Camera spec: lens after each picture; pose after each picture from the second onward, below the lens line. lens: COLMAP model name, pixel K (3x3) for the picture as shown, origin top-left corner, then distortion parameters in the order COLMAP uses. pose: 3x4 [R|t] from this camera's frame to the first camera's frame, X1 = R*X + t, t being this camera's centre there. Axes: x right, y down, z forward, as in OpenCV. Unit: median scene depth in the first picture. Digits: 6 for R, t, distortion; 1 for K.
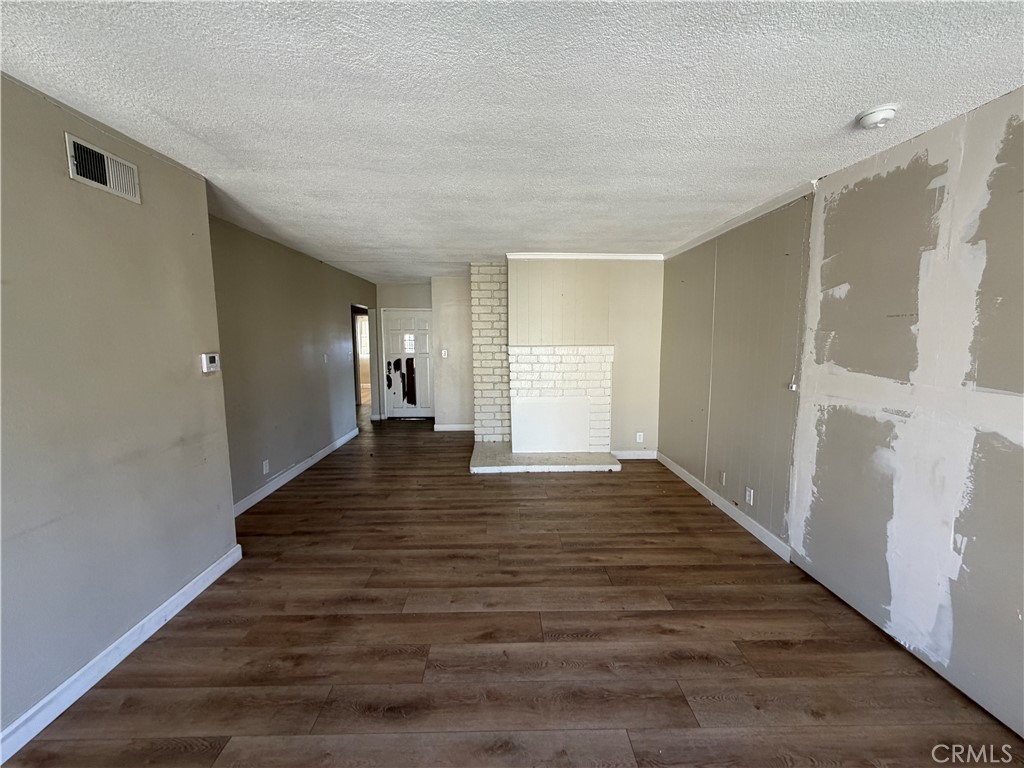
lens RADIAL K [[408.5, 0, 511.9], [0, 408.5, 384.2], [0, 0, 1]] dist [-0.002511, 0.000699]
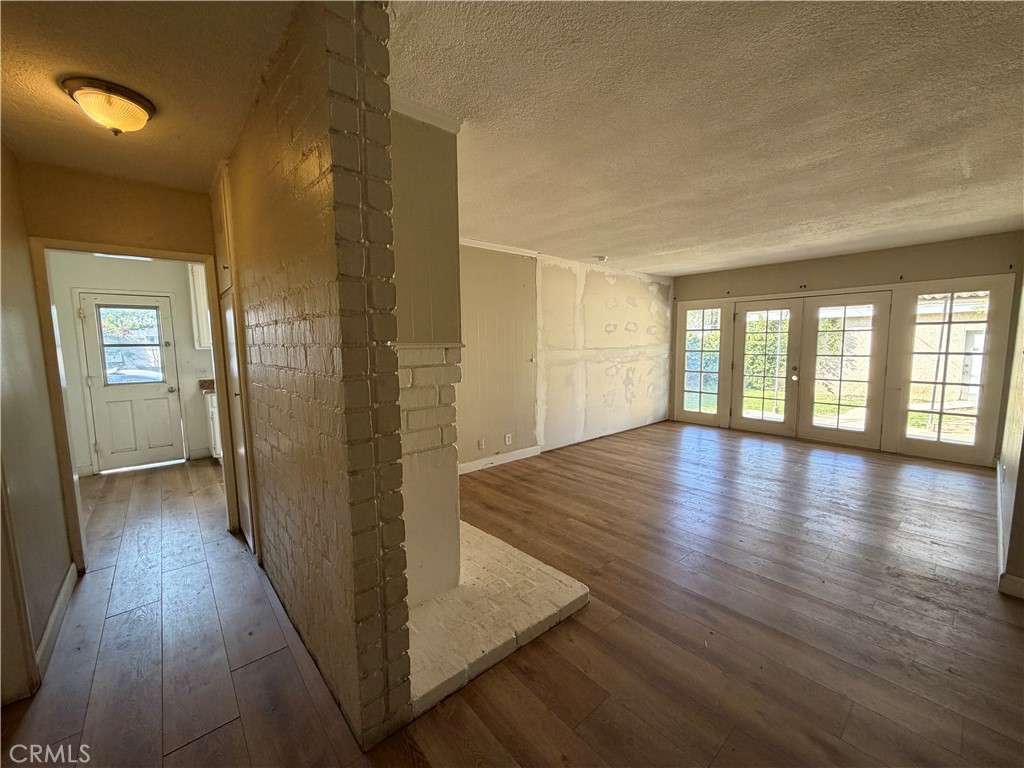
lens RADIAL K [[408.5, 0, 510.7], [0, 408.5, 386.2], [0, 0, 1]] dist [-0.002511, 0.000699]
pose [[-0.637395, -0.069391, 0.767407, -0.585568], [0.100665, 0.979902, 0.172215, -0.181930], [-0.763934, 0.187020, -0.617599, 1.988166]]
